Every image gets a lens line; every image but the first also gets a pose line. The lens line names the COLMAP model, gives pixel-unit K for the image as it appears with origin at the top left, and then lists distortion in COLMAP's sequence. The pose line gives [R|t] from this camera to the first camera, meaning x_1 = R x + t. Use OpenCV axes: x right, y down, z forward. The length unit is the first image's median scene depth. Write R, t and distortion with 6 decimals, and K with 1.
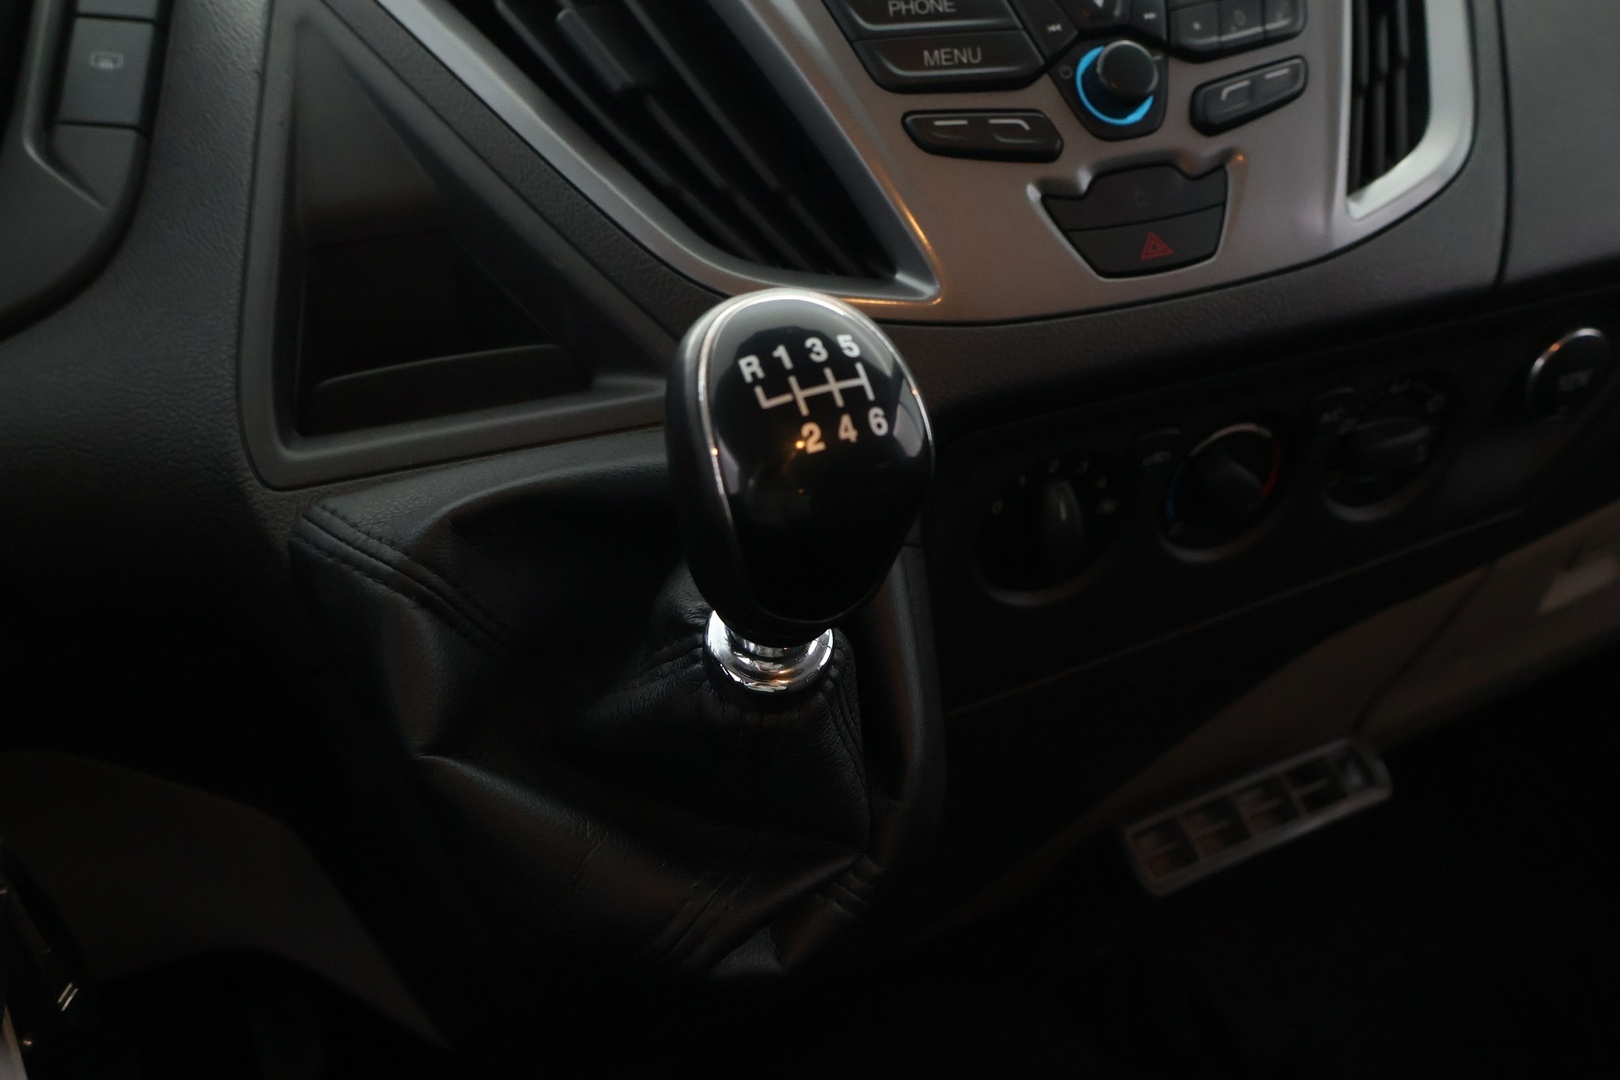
lens RADIAL K [[1529.0, 0, 810.0], [0, 1529.0, 540.0], [0, 0, 1]] dist [0.005291, 0.001229]
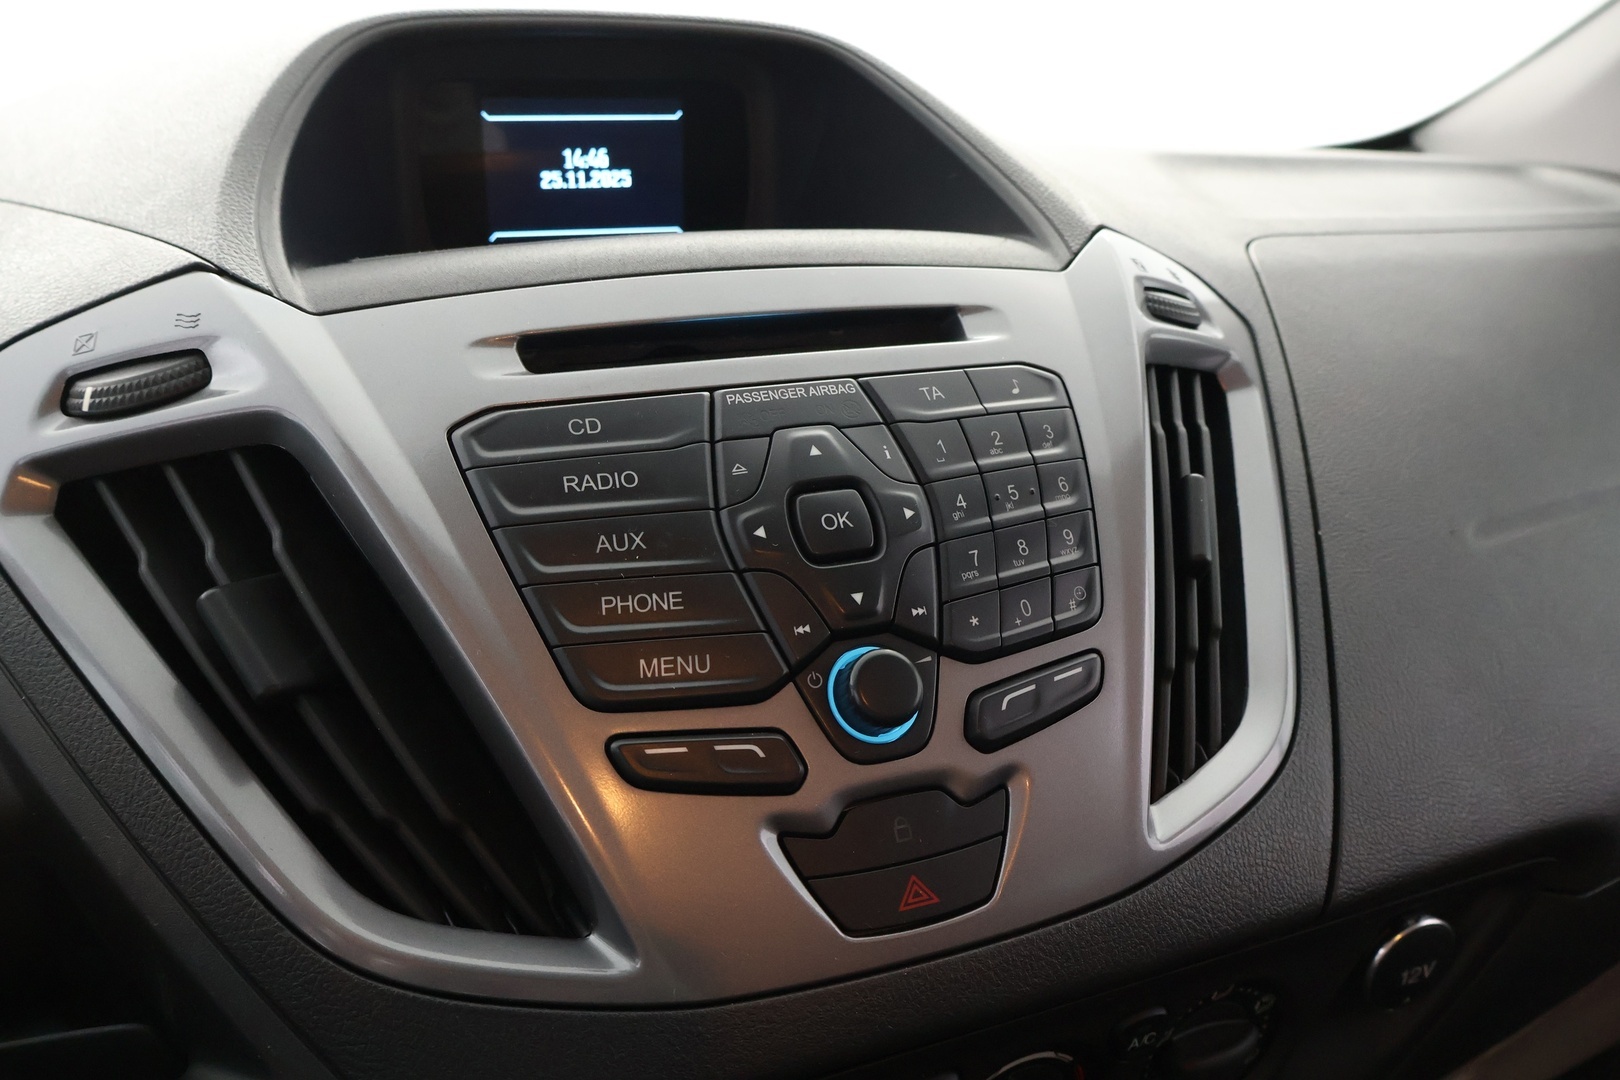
lens RADIAL K [[1370.3, 0, 810.0], [0, 1370.3, 540.0], [0, 0, 1]] dist [0.006816, 0.007779]
pose [[0.998068, 0.042628, 0.045201, 0.125465], [-0.034392, 0.984932, -0.169486, -0.250578], [-0.051745, 0.167604, 0.984496, 0.240061]]
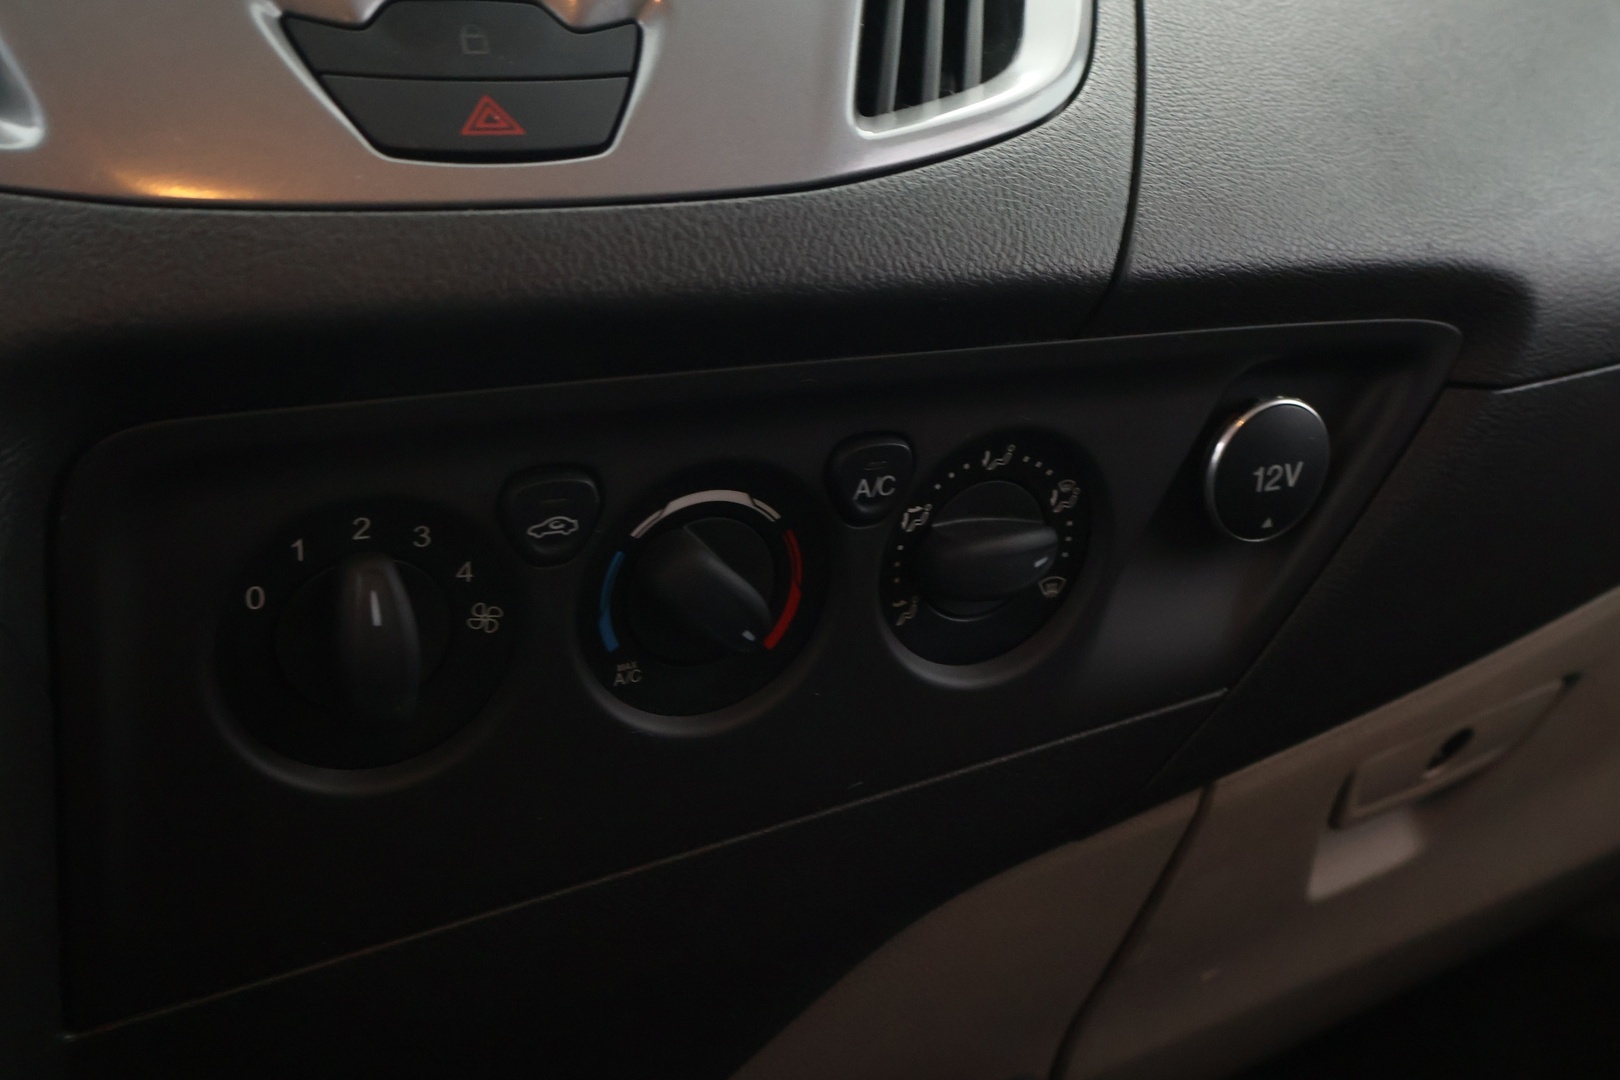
lens RADIAL K [[1709.9, 0, 810.0], [0, 1709.9, 540.0], [0, 0, 1]] dist [-0.013078, -0.012278]
pose [[0.994709, 0.030718, 0.098036, 0.284727], [-0.008467, 0.975518, -0.219757, 0.101019], [-0.102386, 0.217764, 0.970616, 0.398642]]
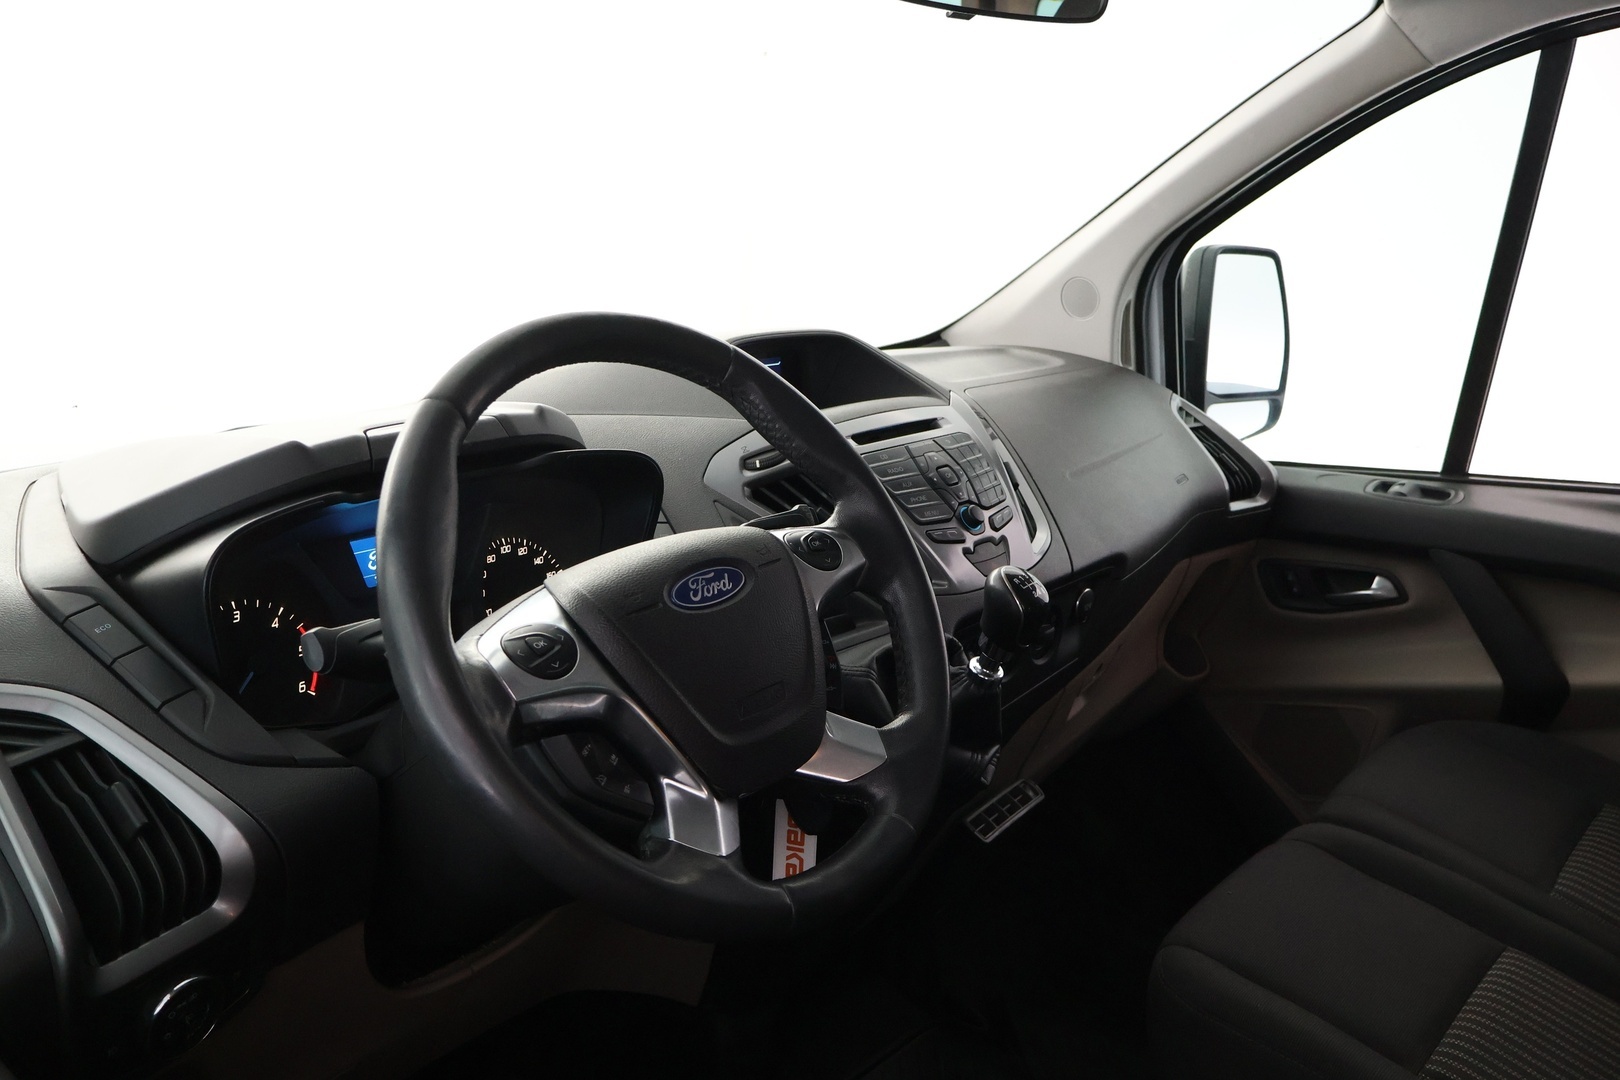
lens RADIAL K [[1370.3, 0, 810.0], [0, 1370.3, 540.0], [0, 0, 1]] dist [0.006816, 0.007779]
pose [[0.890741, -0.079403, 0.447521, -1.356928], [0.208200, 0.946526, -0.246459, 0.369548], [-0.404020, 0.312705, 0.859641, -1.268295]]
